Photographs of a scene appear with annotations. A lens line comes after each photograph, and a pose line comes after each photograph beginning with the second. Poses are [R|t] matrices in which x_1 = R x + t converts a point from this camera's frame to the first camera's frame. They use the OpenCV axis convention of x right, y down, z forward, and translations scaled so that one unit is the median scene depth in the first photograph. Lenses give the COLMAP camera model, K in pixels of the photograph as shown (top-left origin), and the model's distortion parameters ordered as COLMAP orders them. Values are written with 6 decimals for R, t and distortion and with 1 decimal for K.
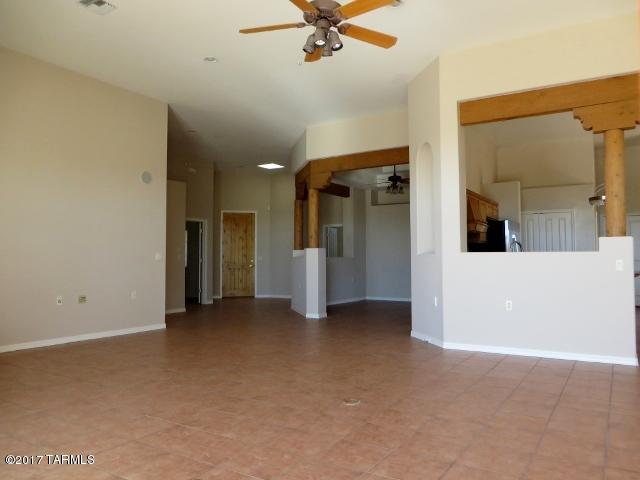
lens RADIAL K [[478.4, 0, 321.0], [0, 478.4, 246.4], [0, 0, 1]] dist [-0.000927, -0.002386]
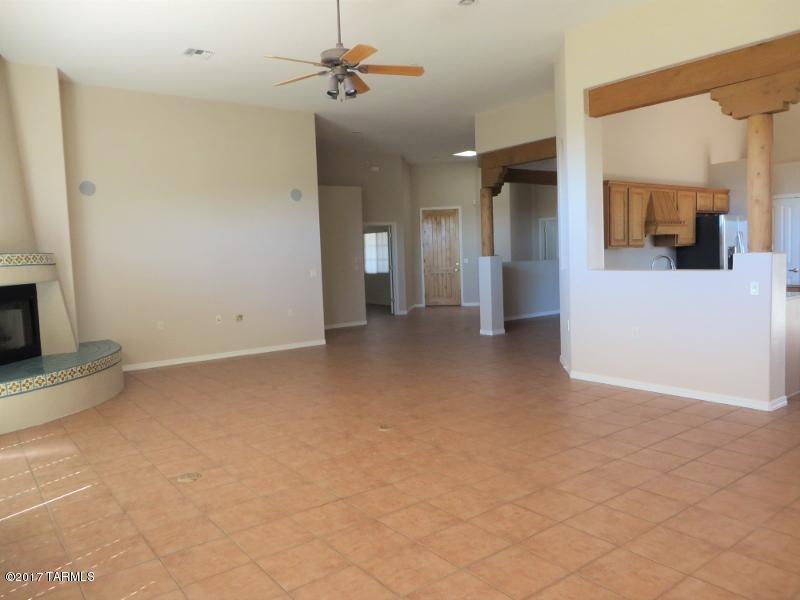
lens RADIAL K [[599.2, 0, 400.0], [0, 599.2, 300.0], [0, 0, 1]] dist [-0.005798, 0.001693]
pose [[0.930876, -0.002560, -0.365327, 0.310202], [0.045448, 0.993019, 0.108847, -0.055804], [0.362499, -0.117926, 0.924494, -0.106101]]
